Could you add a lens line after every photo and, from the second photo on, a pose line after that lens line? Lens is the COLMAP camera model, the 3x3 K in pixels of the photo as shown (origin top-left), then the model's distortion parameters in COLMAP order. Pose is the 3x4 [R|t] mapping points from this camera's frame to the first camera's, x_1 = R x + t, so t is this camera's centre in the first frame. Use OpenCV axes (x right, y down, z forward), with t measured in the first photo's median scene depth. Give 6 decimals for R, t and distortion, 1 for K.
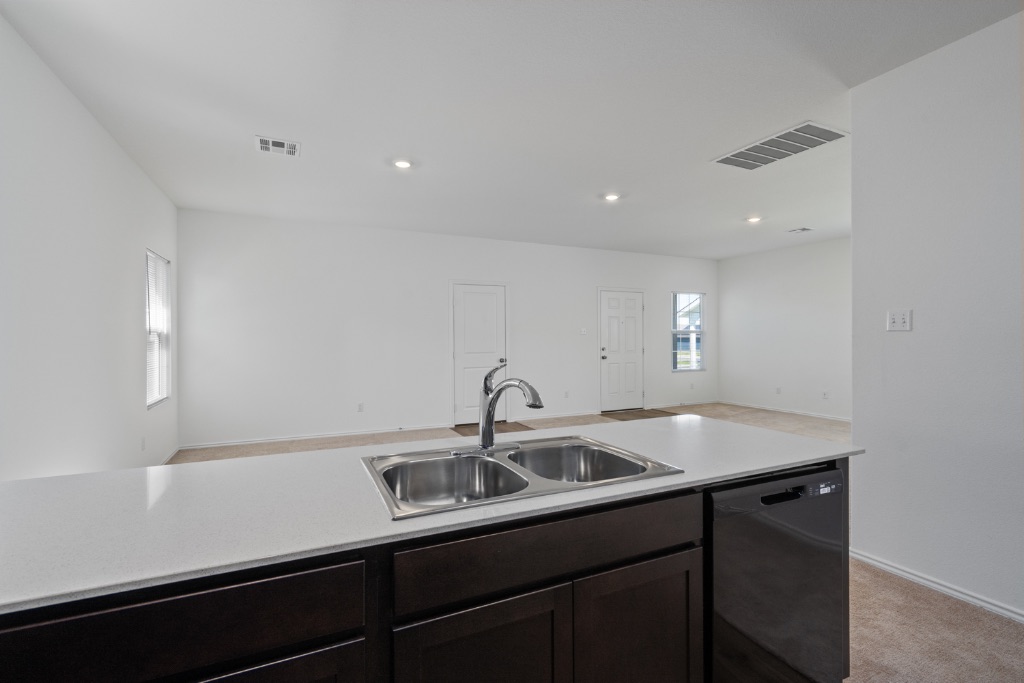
lens RADIAL K [[463.0, 0, 510.1], [0, 463.0, 339.6], [0, 0, 1]] dist [-0.014136, 0.000077]
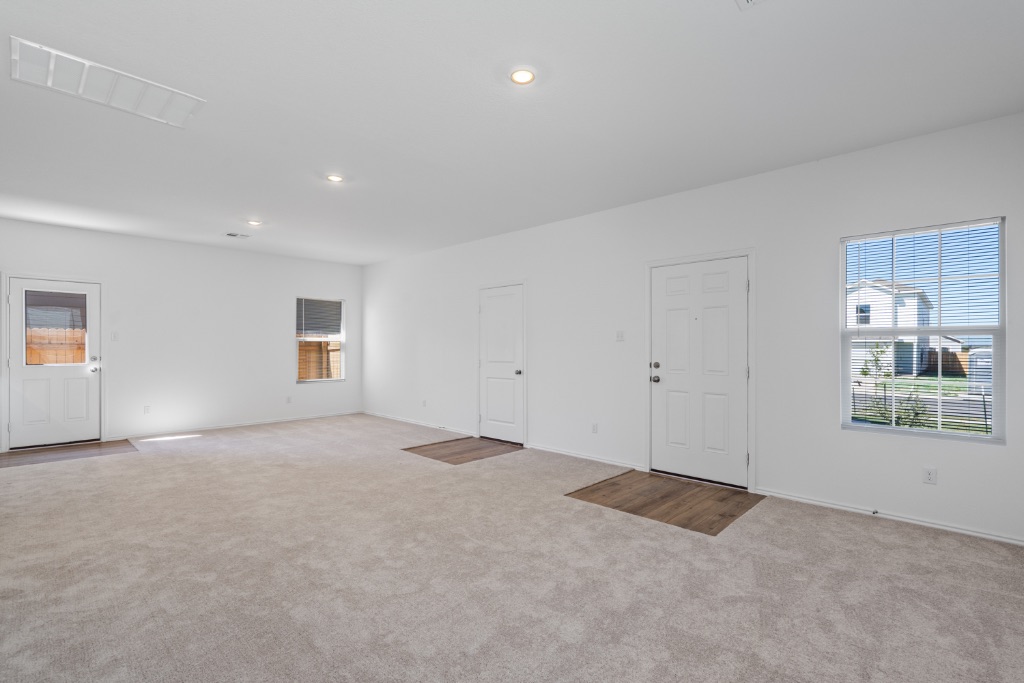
lens RADIAL K [[463.0, 0, 517.5], [0, 463.0, 342.9], [0, 0, 1]] dist [-0.014136, 0.000077]
pose [[0.369365, -0.006125, -0.929264, 0.685735], [-0.013278, 0.999841, -0.011868, 0.001434], [0.929190, 0.016722, 0.369225, 0.613864]]
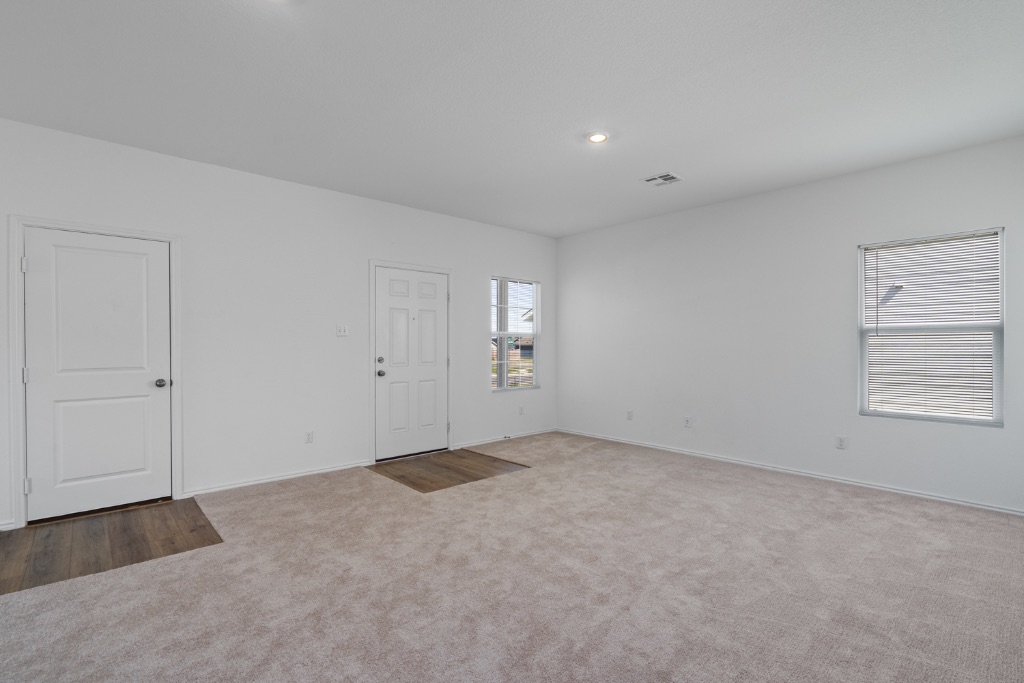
lens RADIAL K [[463.0, 0, 508.6], [0, 463.0, 343.8], [0, 0, 1]] dist [-0.014136, 0.000077]
pose [[0.960289, 0.006448, 0.278933, 0.193132], [-0.004769, 0.999966, -0.006699, 0.001860], [-0.278966, 0.005102, 0.960287, 0.349921]]
